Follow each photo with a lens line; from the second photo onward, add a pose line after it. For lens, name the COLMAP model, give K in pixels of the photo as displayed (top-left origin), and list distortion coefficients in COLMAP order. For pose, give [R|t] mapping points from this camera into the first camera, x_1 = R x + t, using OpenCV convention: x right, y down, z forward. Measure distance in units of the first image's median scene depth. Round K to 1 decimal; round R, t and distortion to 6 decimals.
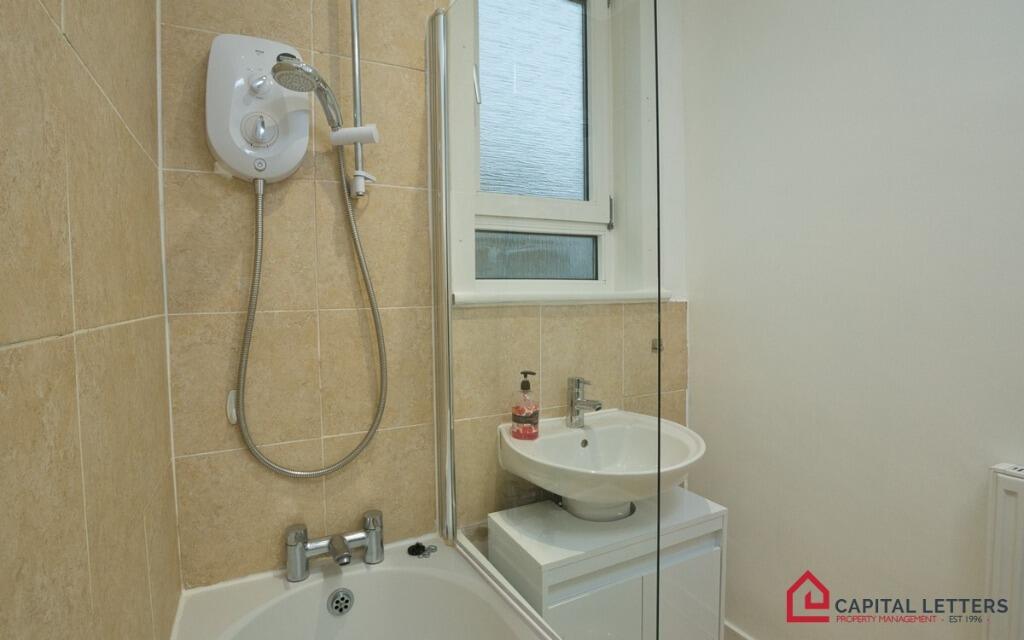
lens RADIAL K [[506.6, 0, 511.3], [0, 506.6, 314.4], [0, 0, 1]] dist [-0.037871, 0.000218]
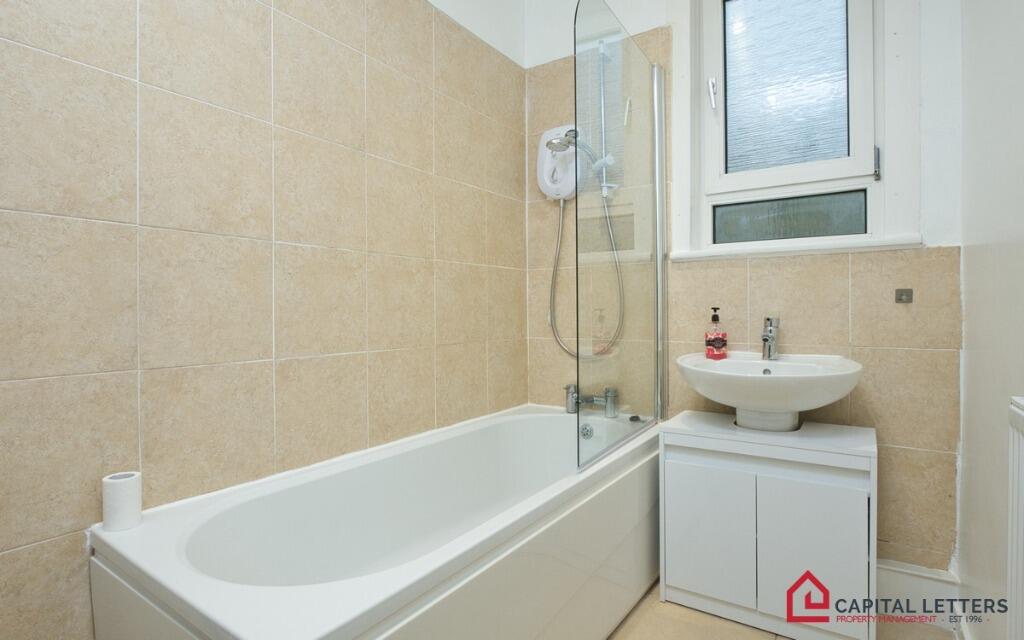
lens RADIAL K [[506.6, 0, 511.3], [0, 506.6, 314.4], [0, 0, 1]] dist [-0.037871, 0.000218]
pose [[0.478881, 0.020761, -0.877634, 1.030025], [-0.031155, 0.999492, 0.006644, 0.155519], [0.877327, 0.024161, 0.479285, -0.091335]]
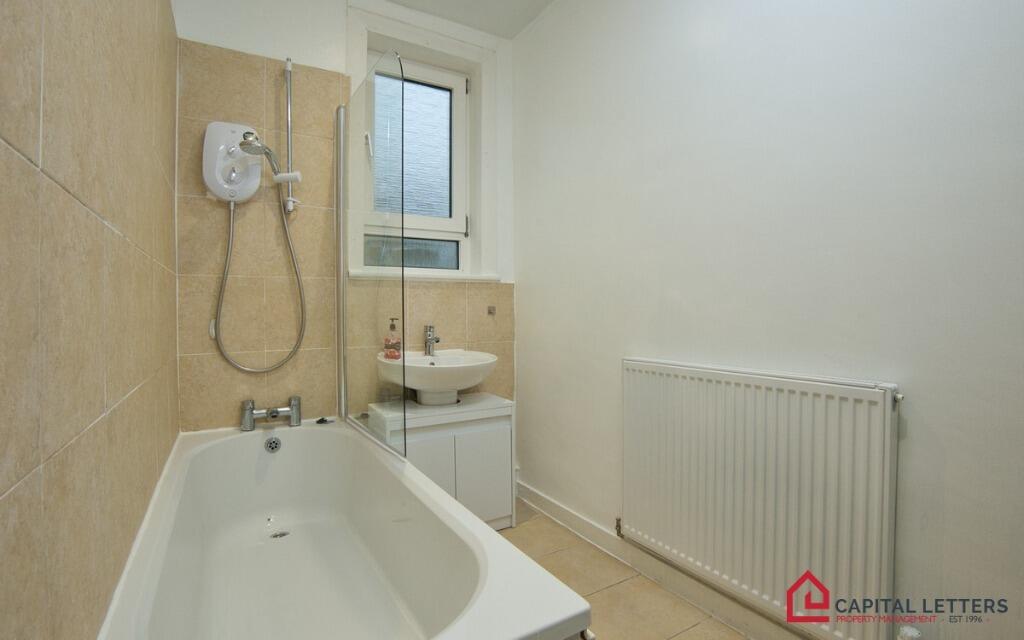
lens RADIAL K [[478.3, 0, 508.6], [0, 478.3, 313.6], [0, 0, 1]] dist [-0.043090, 0.000053]
pose [[0.998258, 0.008016, 0.058447, 0.354644], [-0.006215, 0.999502, -0.030931, 0.160682], [-0.058666, 0.030514, 0.997811, -0.658211]]
